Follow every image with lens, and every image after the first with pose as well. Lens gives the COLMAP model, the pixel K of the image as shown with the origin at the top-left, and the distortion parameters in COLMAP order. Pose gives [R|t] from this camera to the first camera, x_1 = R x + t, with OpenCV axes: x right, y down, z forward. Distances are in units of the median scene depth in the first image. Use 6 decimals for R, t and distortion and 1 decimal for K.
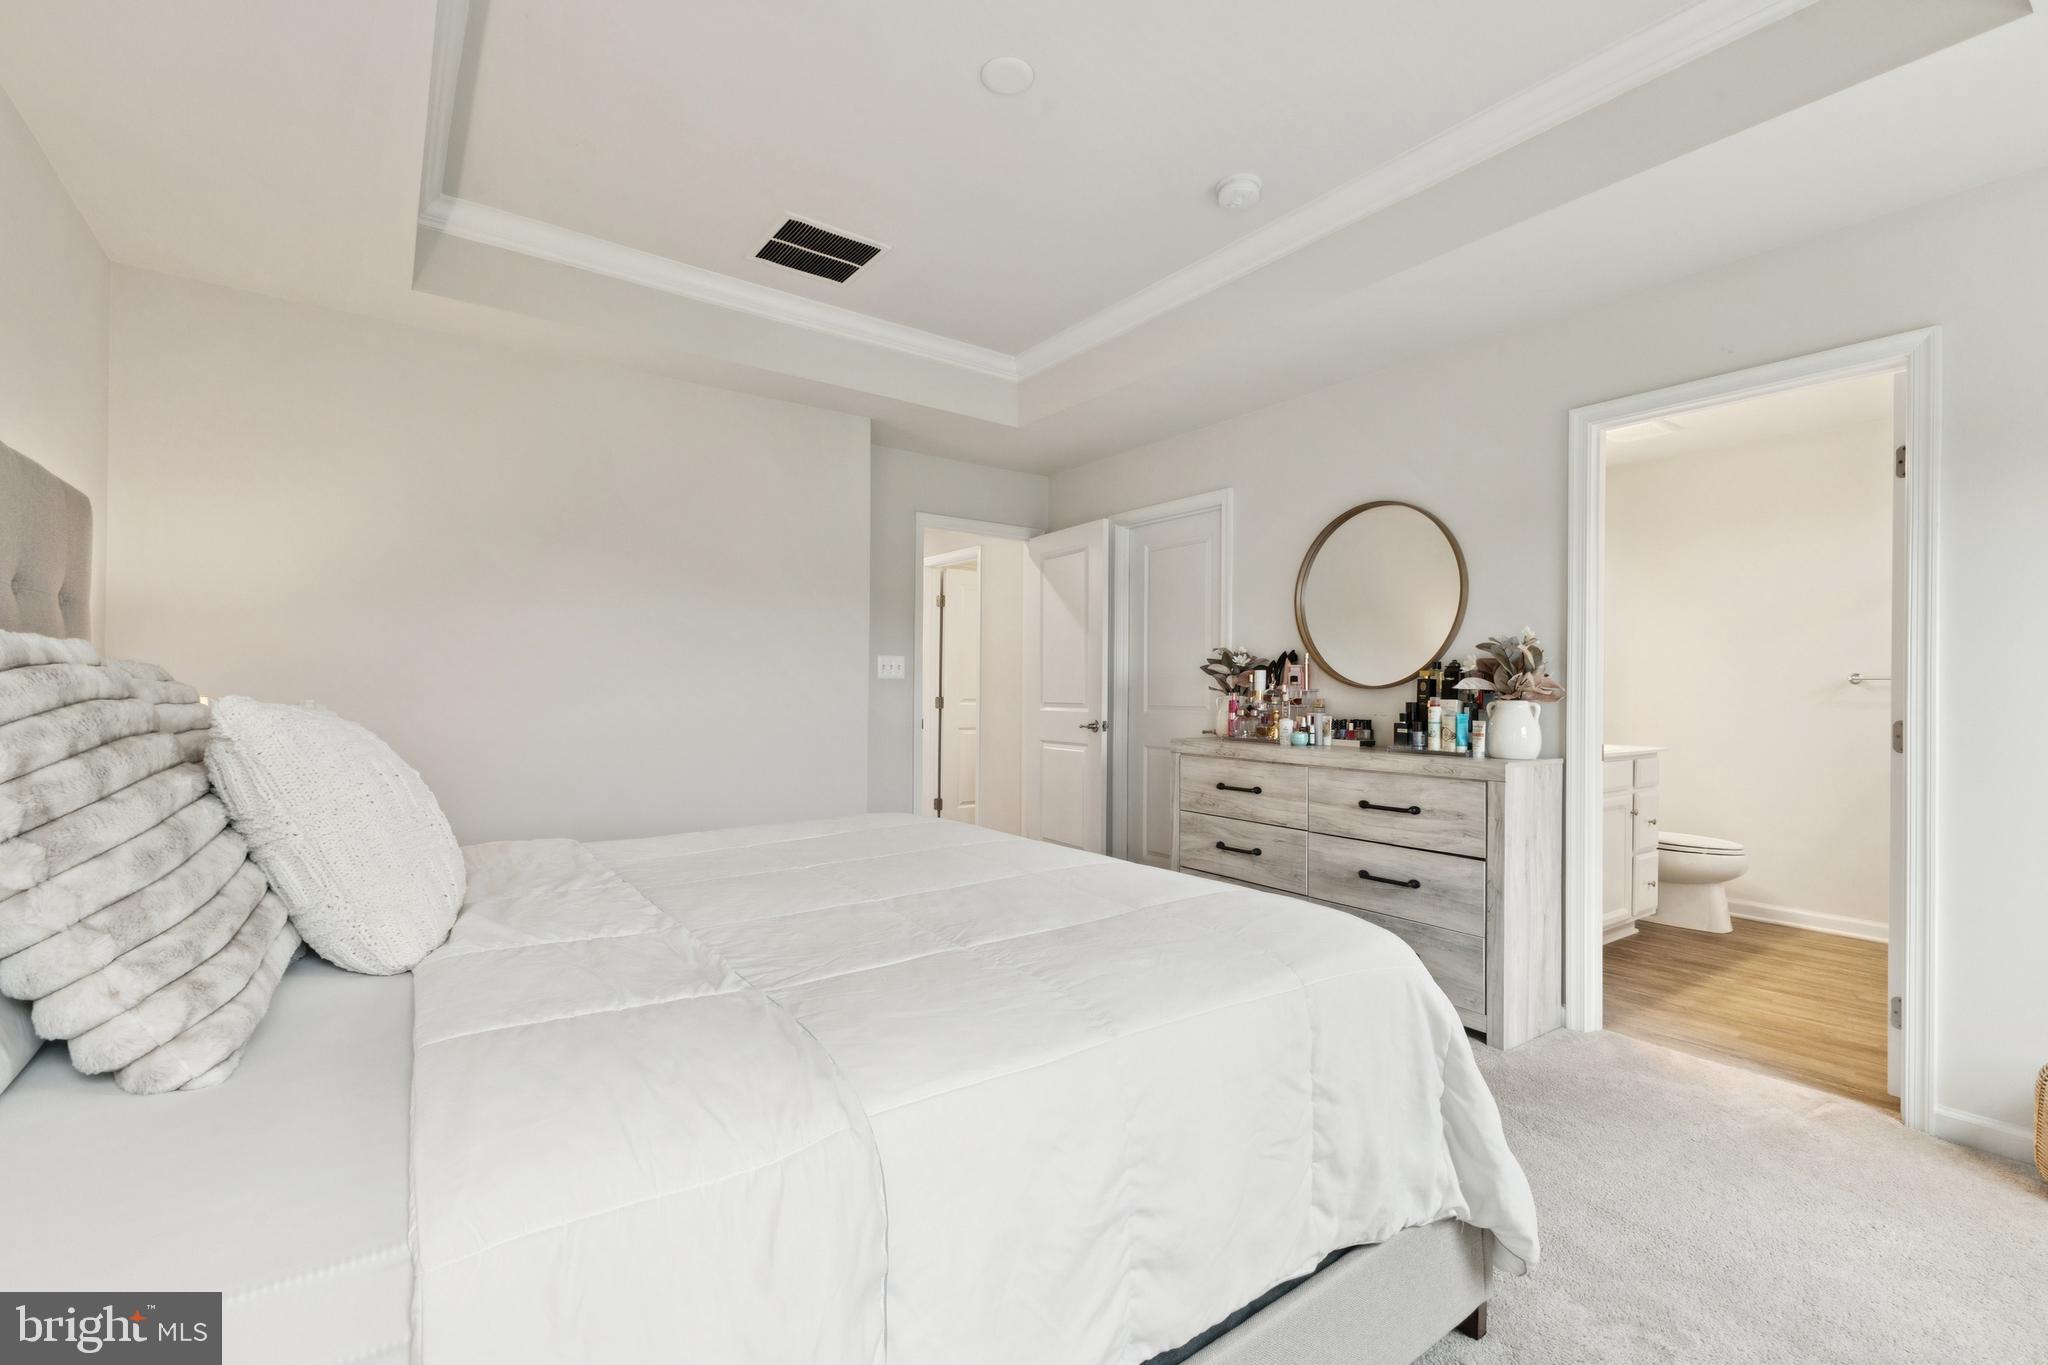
lens RADIAL K [[904.6, 0, 1026.4], [0, 904.6, 678.7], [0, 0, 1]] dist [0.013634, -0.003016]
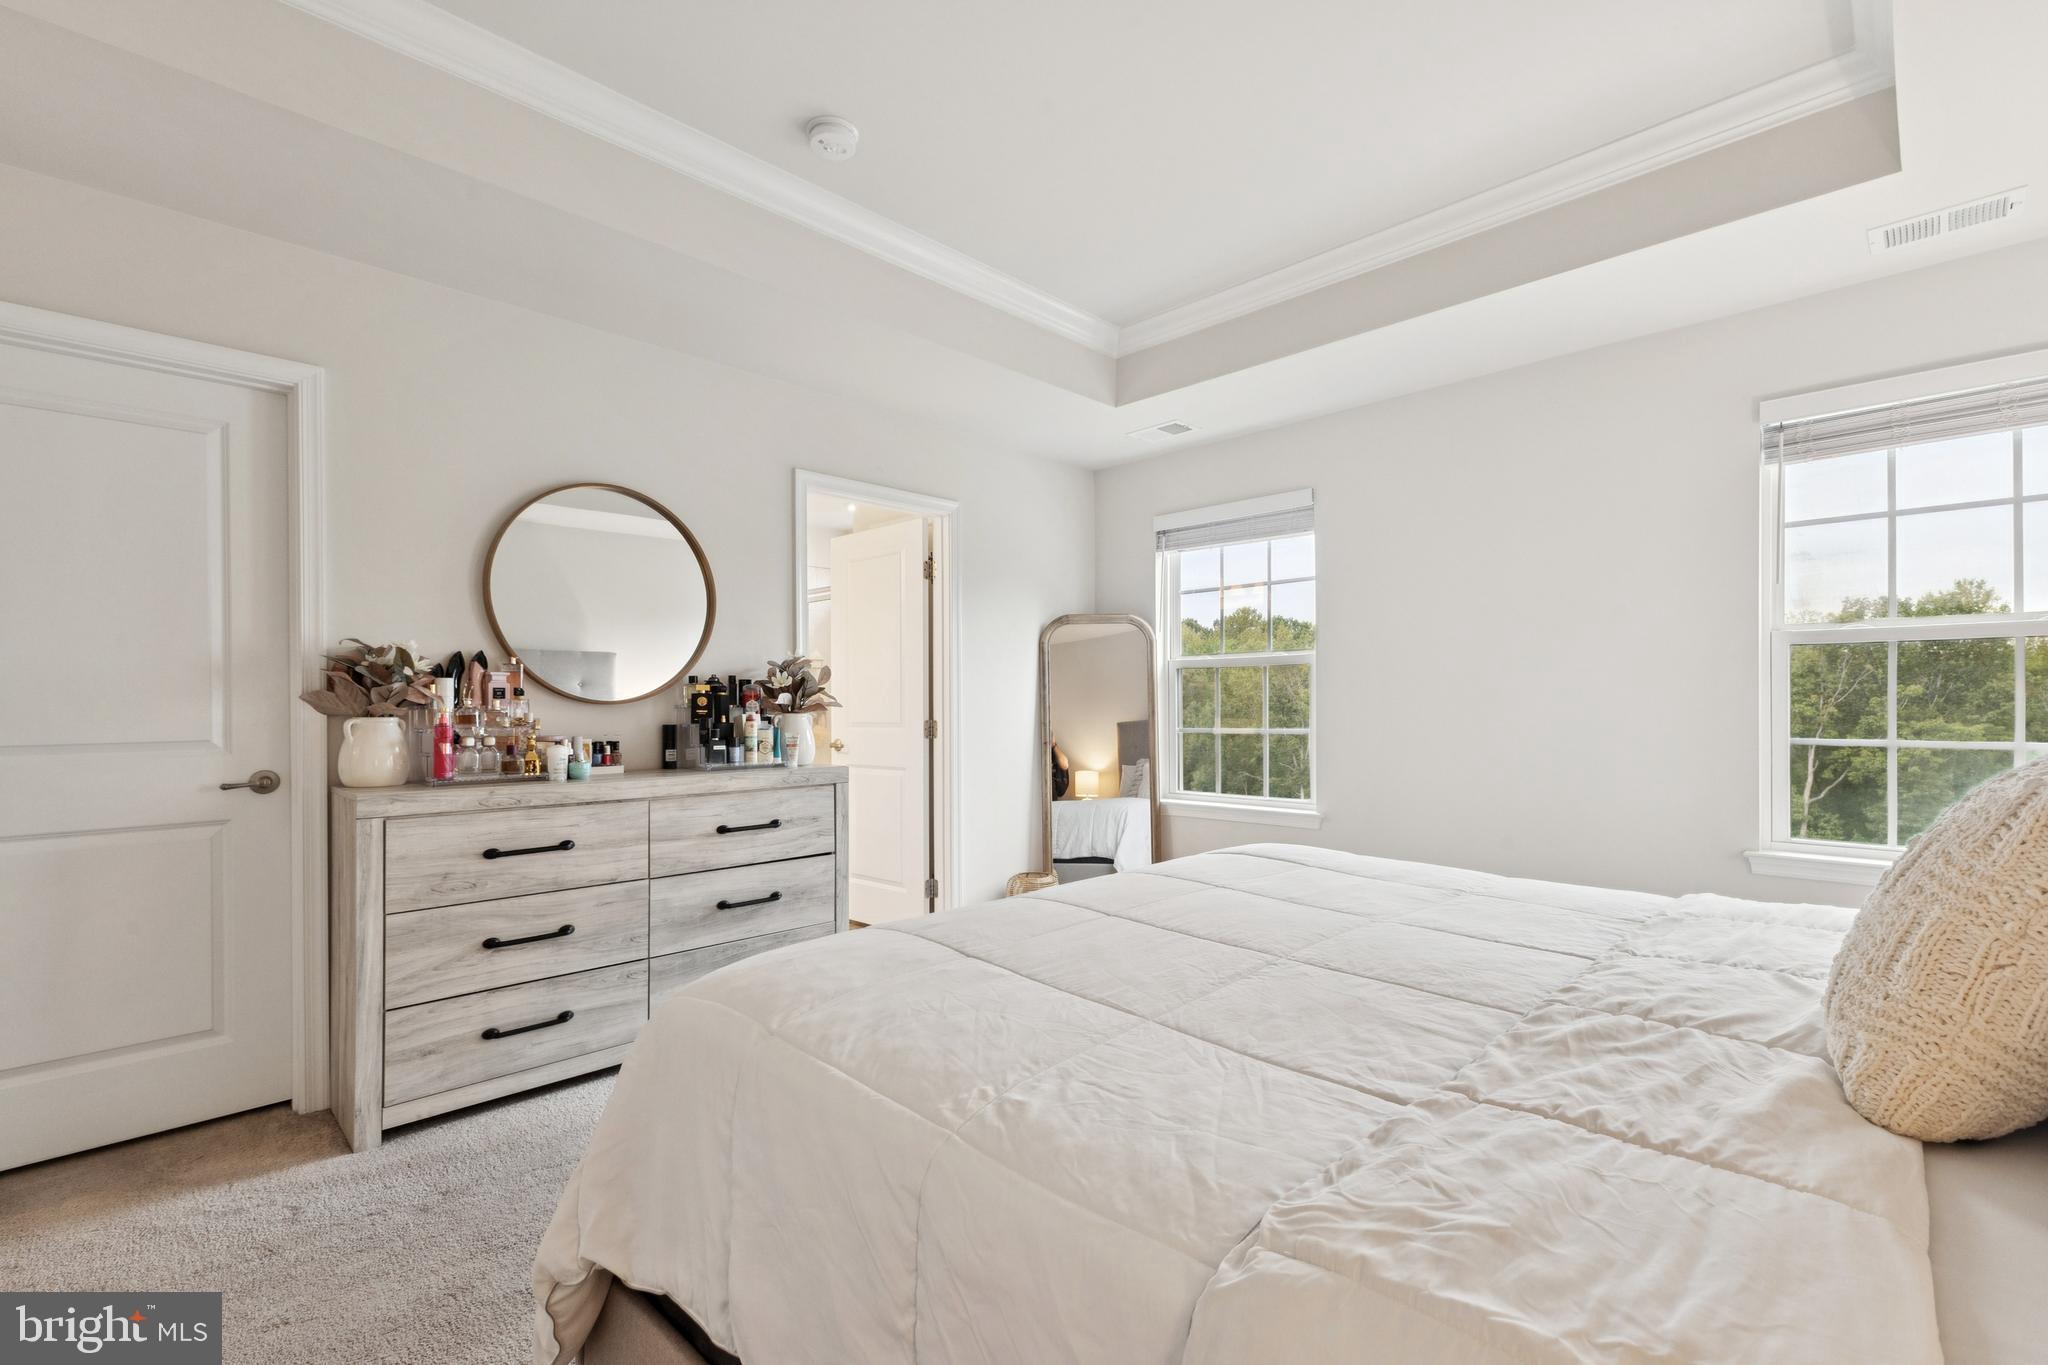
lens RADIAL K [[904.6, 0, 1021.3], [0, 904.6, 700.7], [0, 0, 1]] dist [0.013634, -0.003016]
pose [[-0.185968, -0.000019, 0.982556, -0.564173], [-0.009840, 0.999950, -0.001843, 0.006115], [-0.982506, -0.010011, -0.185959, 0.837247]]
